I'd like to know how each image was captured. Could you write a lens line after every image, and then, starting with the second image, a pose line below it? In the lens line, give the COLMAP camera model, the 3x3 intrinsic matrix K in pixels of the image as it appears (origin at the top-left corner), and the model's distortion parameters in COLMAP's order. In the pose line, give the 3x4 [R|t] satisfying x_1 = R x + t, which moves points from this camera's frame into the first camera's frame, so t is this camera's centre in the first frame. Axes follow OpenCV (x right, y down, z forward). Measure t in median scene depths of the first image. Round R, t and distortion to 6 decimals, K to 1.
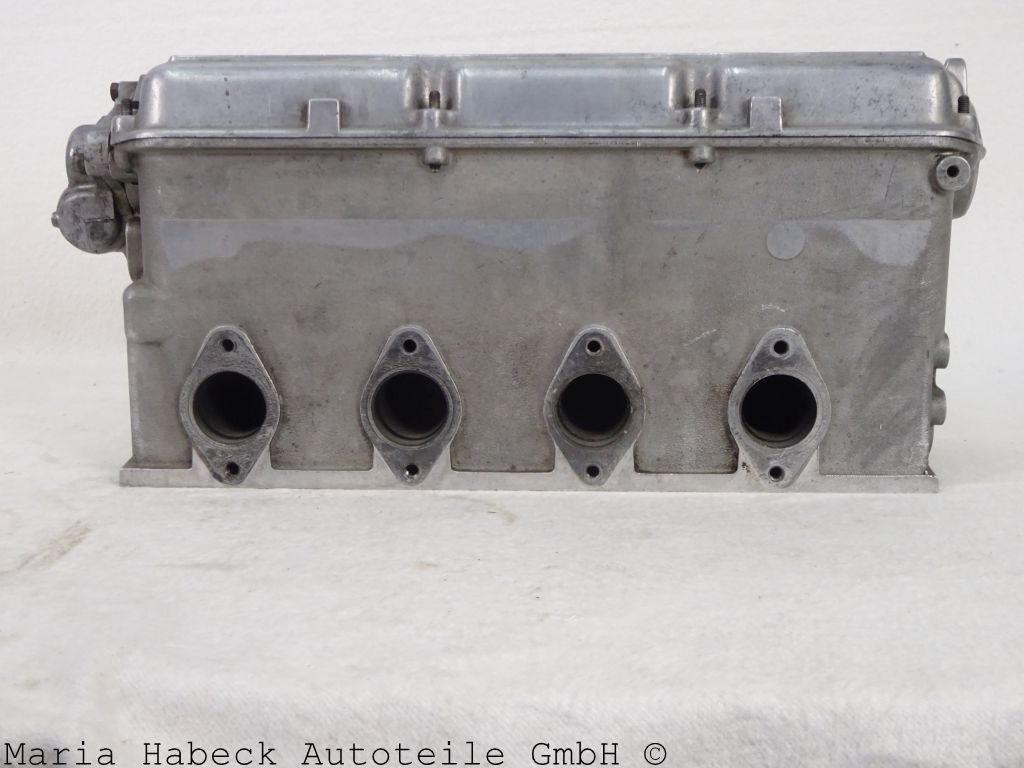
lens RADIAL K [[1309.8, 0, 512.0], [0, 1309.8, 384.0], [0, 0, 1]] dist [0.006734, 0.019464]
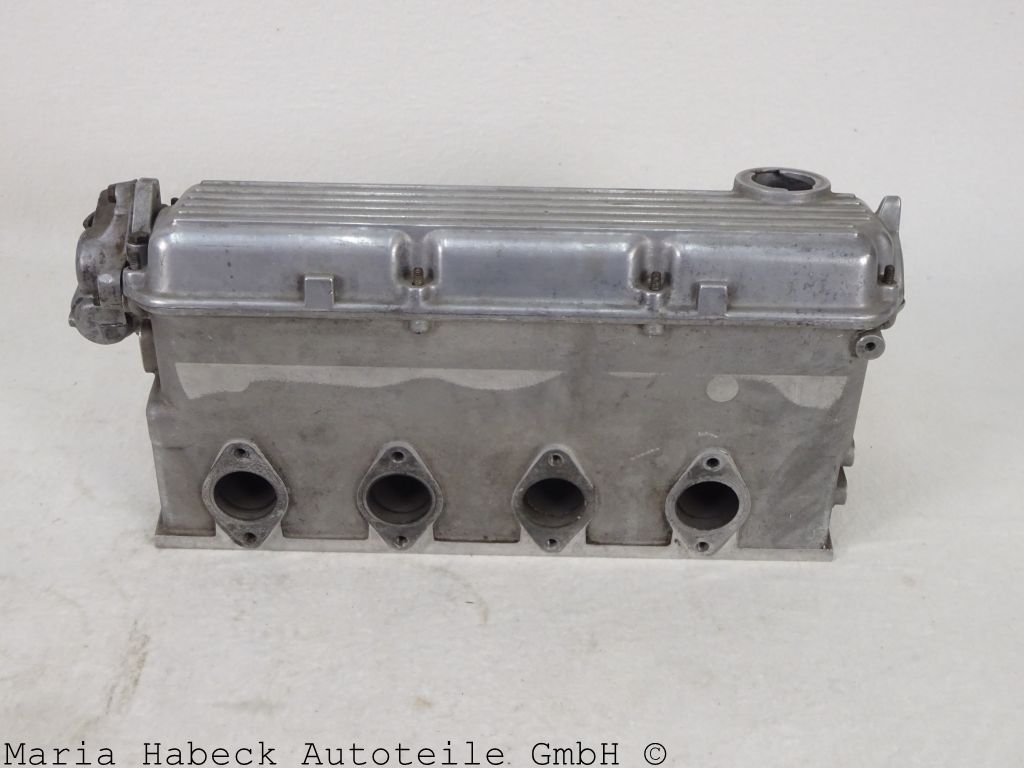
lens RADIAL K [[1405.4, 0, 512.0], [0, 1405.4, 384.0], [0, 0, 1]] dist [0.008362, -0.032480]
pose [[0.999244, -0.001339, 0.038866, -0.025364], [-0.014397, 0.915662, 0.401691, -0.597051], [-0.036126, -0.401947, 0.914950, -0.127552]]
